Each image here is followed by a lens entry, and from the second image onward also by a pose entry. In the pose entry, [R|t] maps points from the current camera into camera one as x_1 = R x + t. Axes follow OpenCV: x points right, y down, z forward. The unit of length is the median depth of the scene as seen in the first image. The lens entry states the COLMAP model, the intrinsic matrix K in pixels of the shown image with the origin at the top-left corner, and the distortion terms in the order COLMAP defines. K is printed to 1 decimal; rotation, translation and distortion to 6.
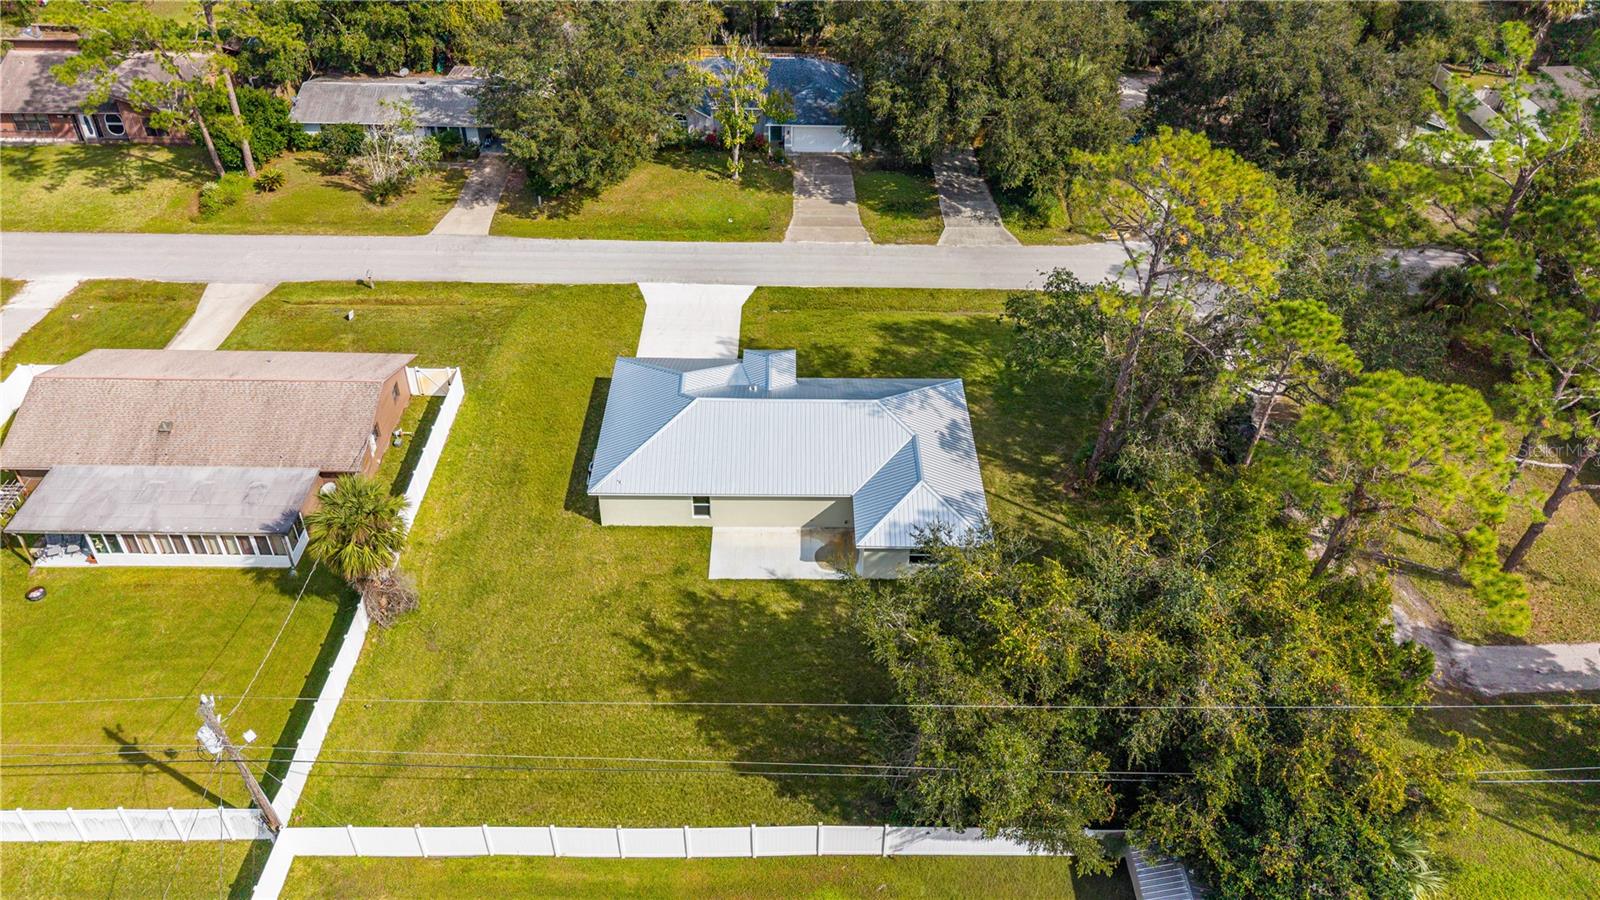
lens RADIAL K [[1181.9, 0, 804.1], [0, 1181.9, 501.2], [0, 0, 1]] dist [0.005547, 0.000443]
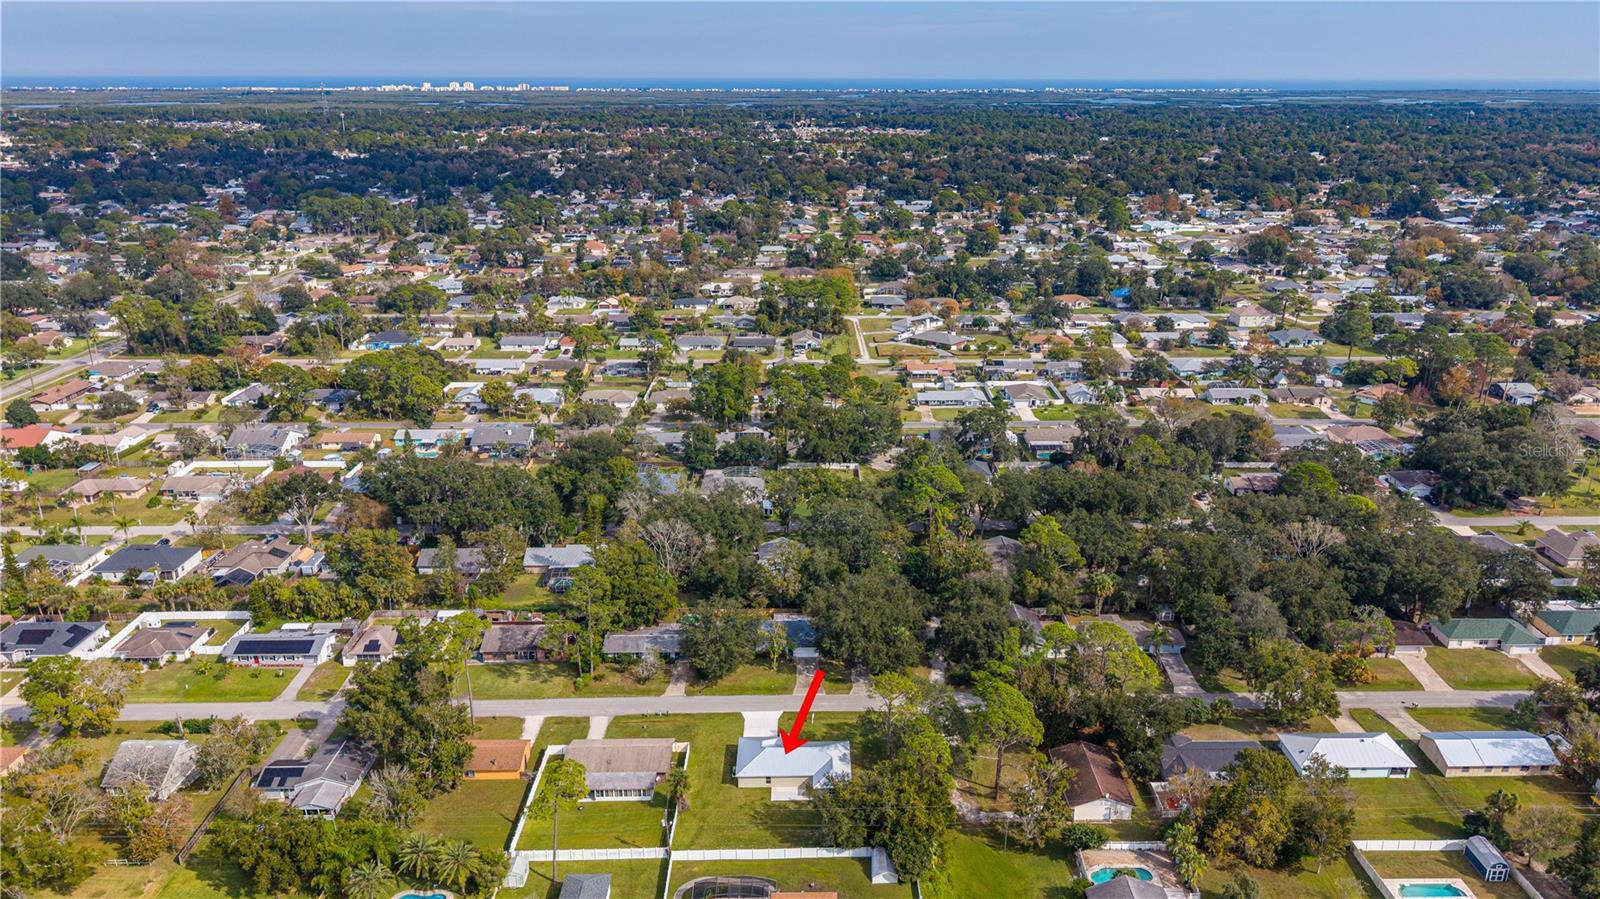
lens RADIAL K [[1112.7, 0, 811.5], [0, 1112.7, 448.6], [0, 0, 1]] dist [0.007401, -0.002879]
pose [[0.999499, -0.030795, -0.007268, 0.087631], [0.025584, 0.921731, -0.386984, 0.360943], [0.018617, 0.386604, 0.922058, -2.270829]]
